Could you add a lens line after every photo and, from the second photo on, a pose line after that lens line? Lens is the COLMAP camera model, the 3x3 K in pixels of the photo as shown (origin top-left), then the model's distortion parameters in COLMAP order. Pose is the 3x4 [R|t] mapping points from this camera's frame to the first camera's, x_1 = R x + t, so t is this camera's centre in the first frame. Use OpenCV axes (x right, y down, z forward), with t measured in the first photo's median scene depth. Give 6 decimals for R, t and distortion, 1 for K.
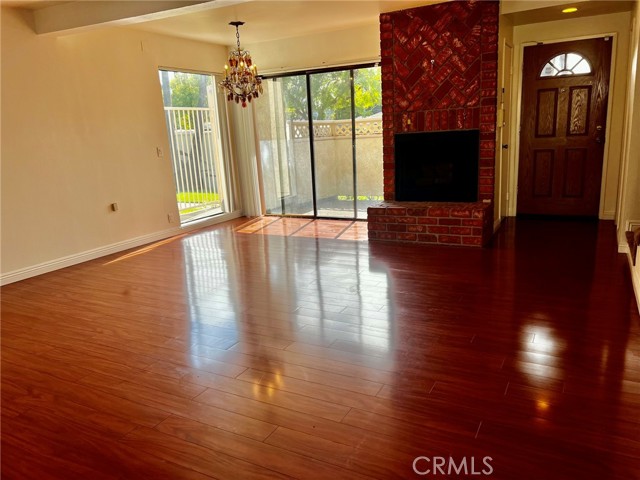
lens RADIAL K [[482.2, 0, 318.7], [0, 482.2, 244.8], [0, 0, 1]] dist [0.053464, -0.053049]
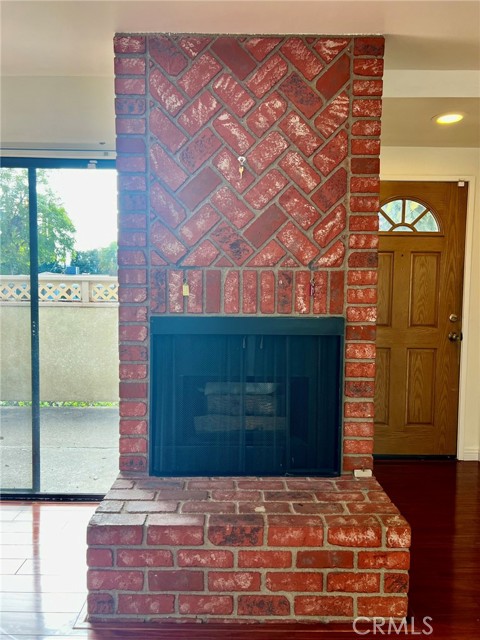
lens RADIAL K [[482.2, 0, 232.1], [0, 482.2, 323.2], [0, 0, 1]] dist [0.053464, -0.053049]
pose [[0.879507, 0.026649, 0.475139, 0.022723], [0.054092, 0.986362, -0.155449, -0.160973], [-0.472802, 0.162419, 0.866071, 0.634074]]
